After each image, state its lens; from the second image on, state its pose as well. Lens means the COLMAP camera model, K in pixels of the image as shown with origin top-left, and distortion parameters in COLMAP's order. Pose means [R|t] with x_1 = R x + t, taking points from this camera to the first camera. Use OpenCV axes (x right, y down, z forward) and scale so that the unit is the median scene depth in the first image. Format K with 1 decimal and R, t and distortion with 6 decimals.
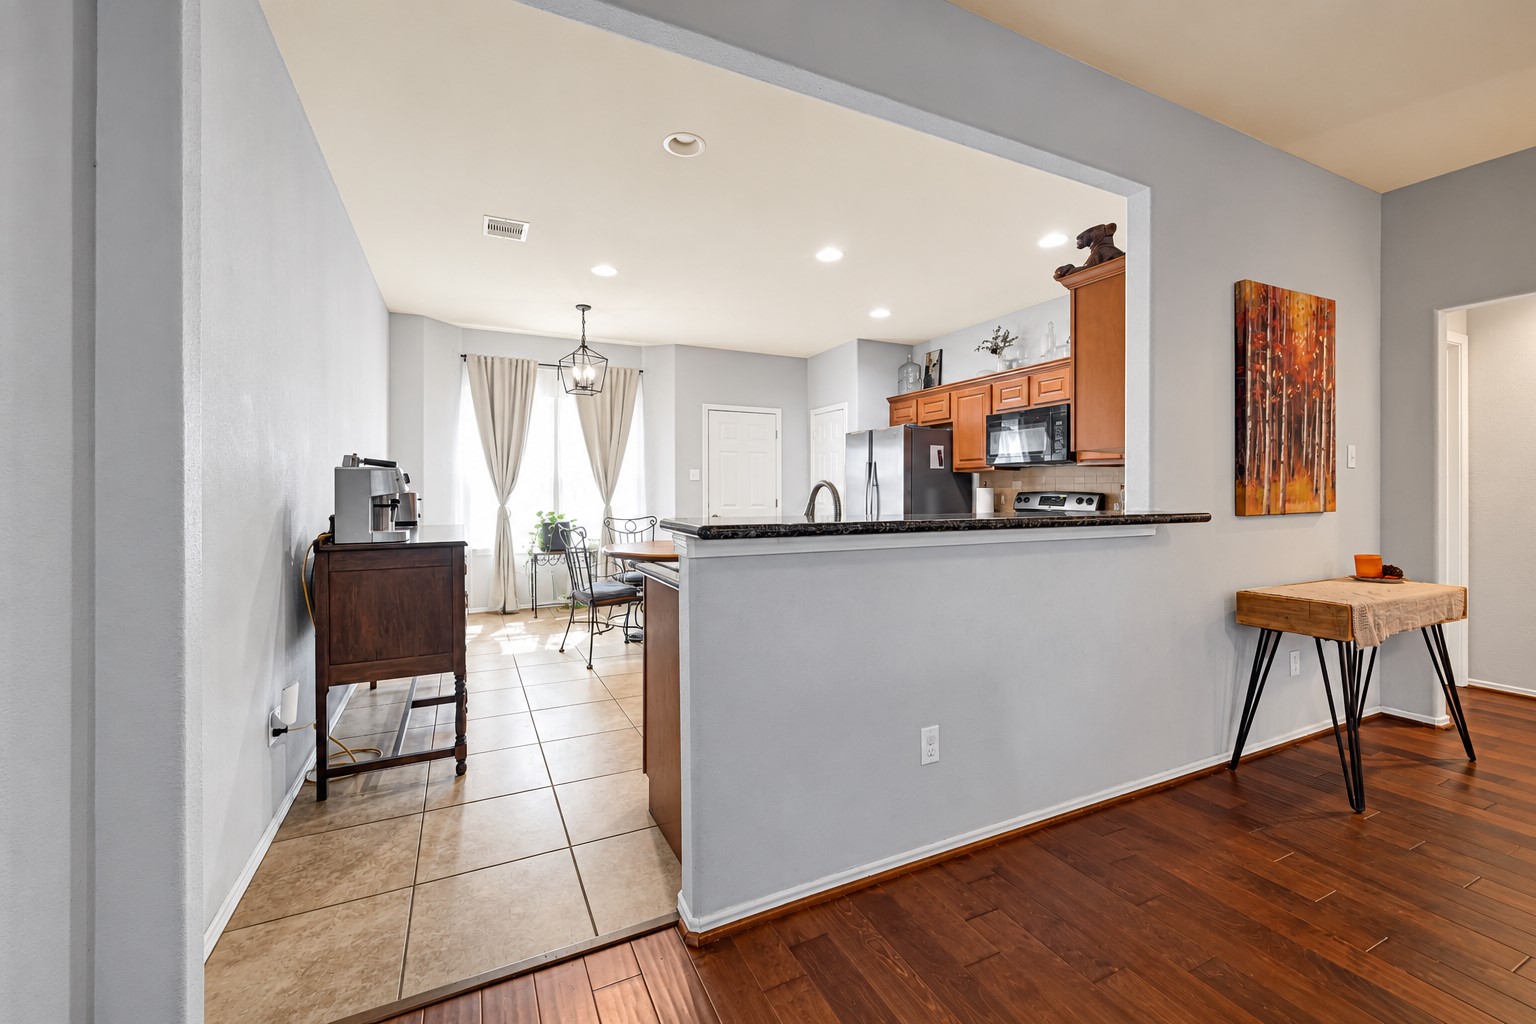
lens RADIAL K [[562.9, 0, 728.4], [0, 562.9, 488.3], [0, 0, 1]] dist [0.000974, 0.000017]
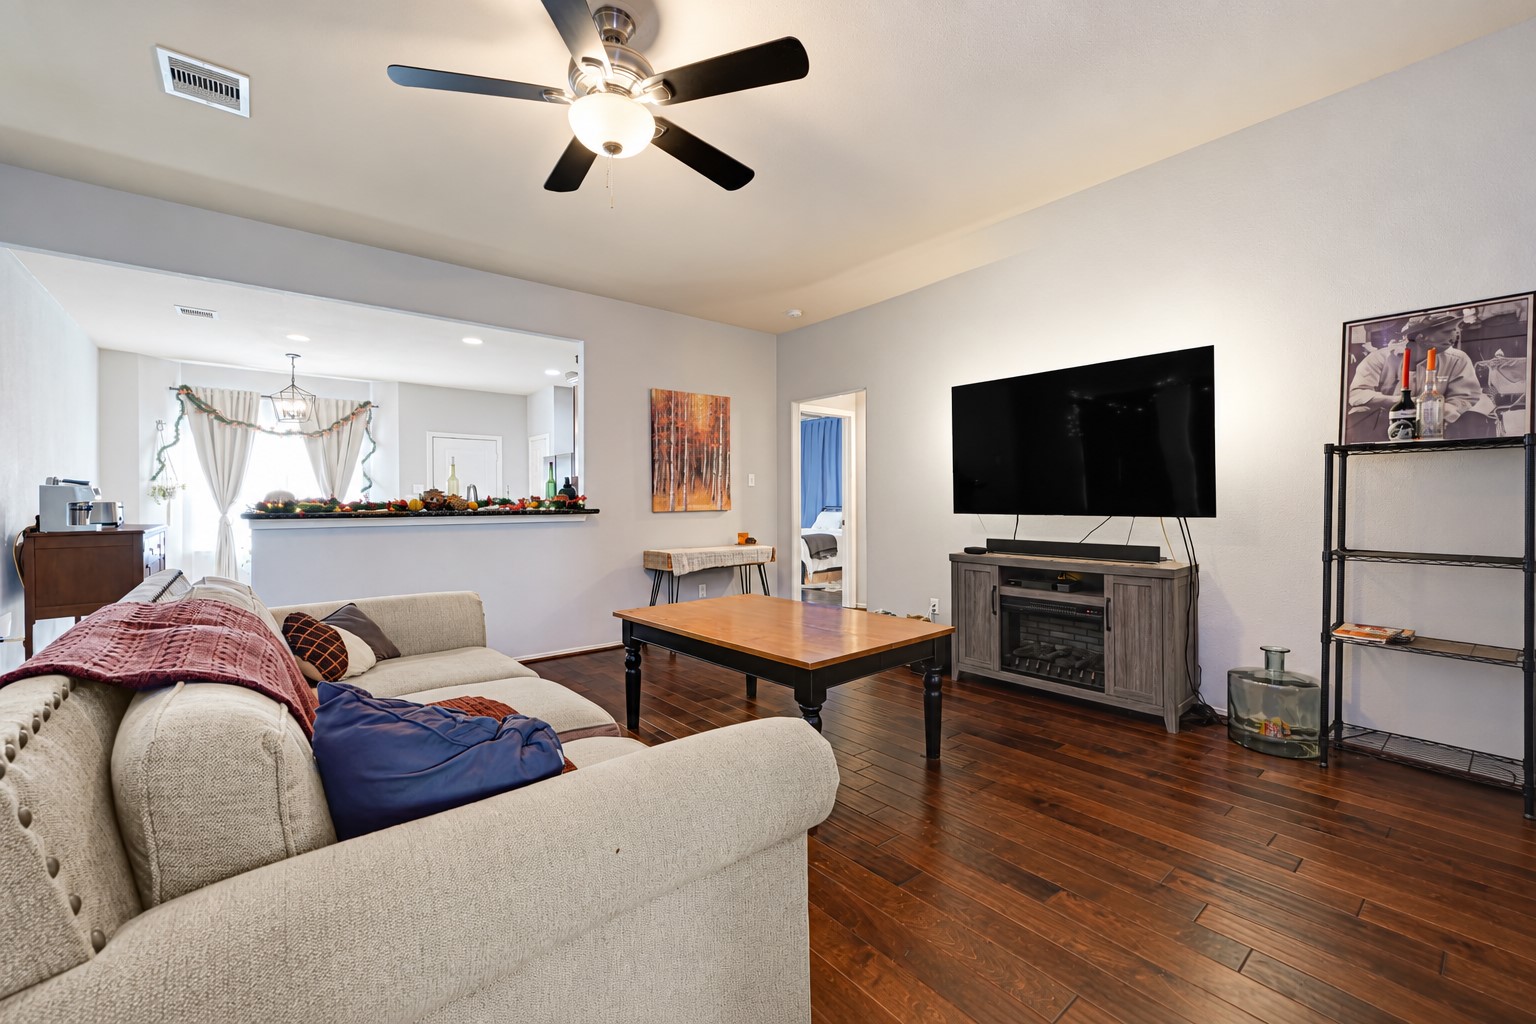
lens RADIAL K [[608.9, 0, 773.7], [0, 608.9, 502.6], [0, 0, 1]] dist [0.003073, 0.000480]
pose [[0.963829, -0.005183, 0.266472, 0.790195], [0.005662, 0.999983, -0.001029, 0.024133], [-0.266462, 0.002501, 0.963842, -1.148300]]
